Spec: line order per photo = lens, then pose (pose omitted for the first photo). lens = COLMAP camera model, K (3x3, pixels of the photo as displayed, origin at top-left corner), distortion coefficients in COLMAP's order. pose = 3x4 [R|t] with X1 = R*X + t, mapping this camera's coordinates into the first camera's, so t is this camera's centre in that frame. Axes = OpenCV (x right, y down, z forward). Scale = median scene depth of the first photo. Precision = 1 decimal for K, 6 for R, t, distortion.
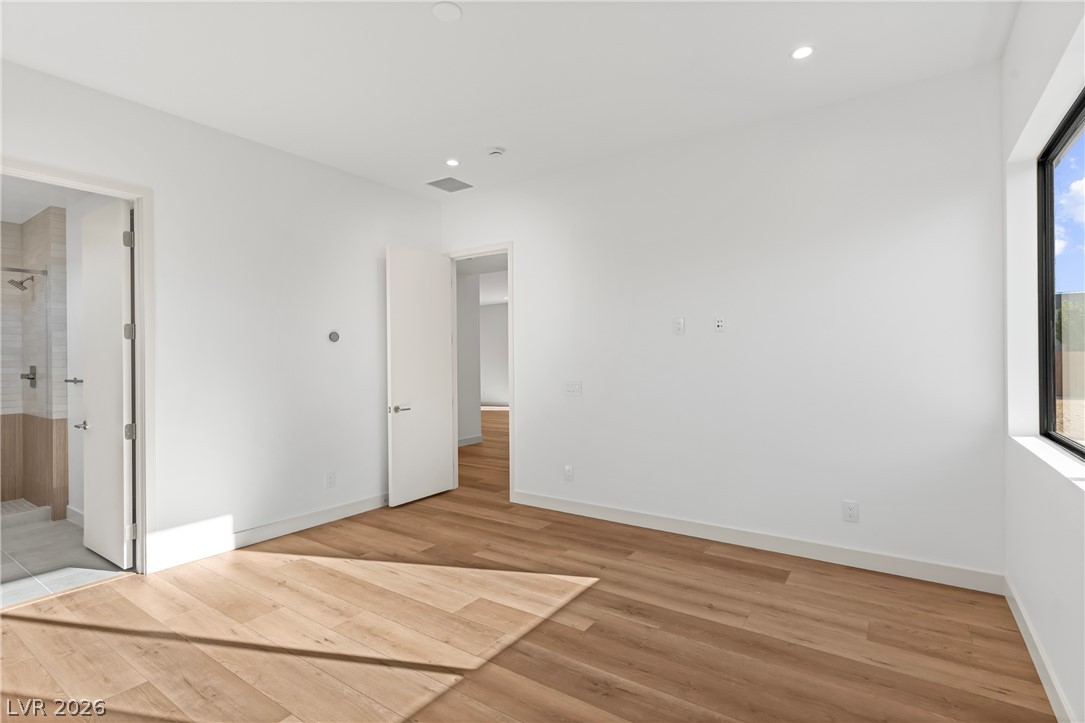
lens RADIAL K [[522.1, 0, 536.7], [0, 522.1, 361.3], [0, 0, 1]] dist [0.012477, -0.001382]
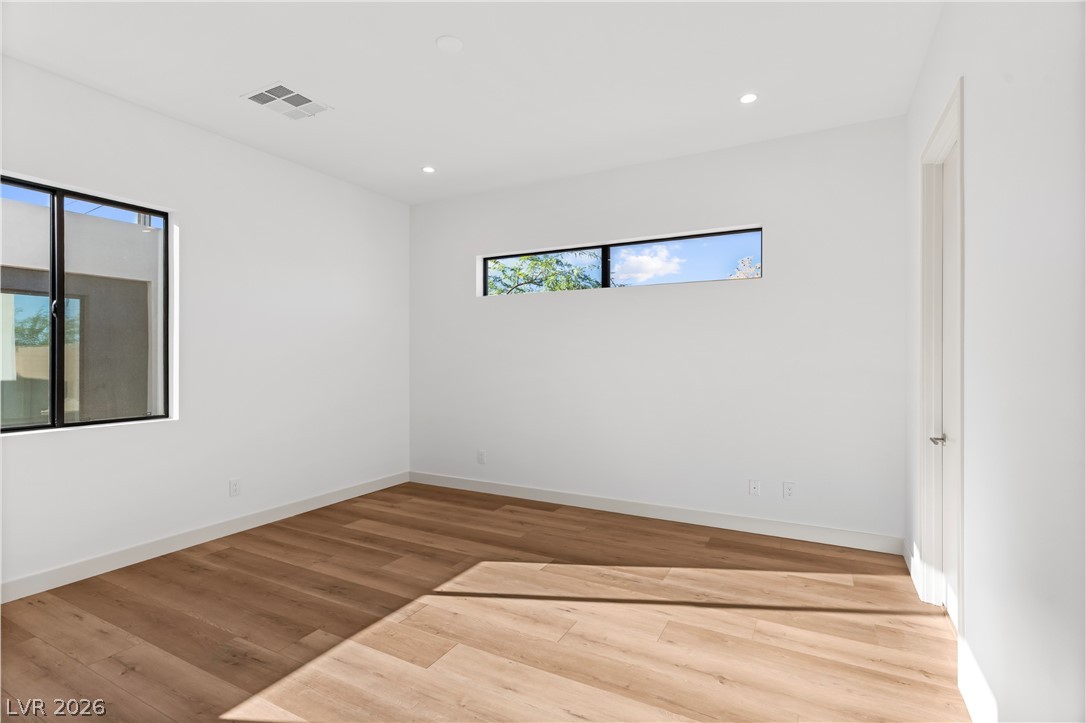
lens RADIAL K [[522.6, 0, 545.9], [0, 522.6, 356.9], [0, 0, 1]] dist [0.012477, -0.001382]
pose [[-0.991369, 0.011459, -0.130596, -0.194571], [0.011078, 0.999932, 0.003644, -0.004529], [0.130629, 0.002166, -0.991429, 1.856326]]
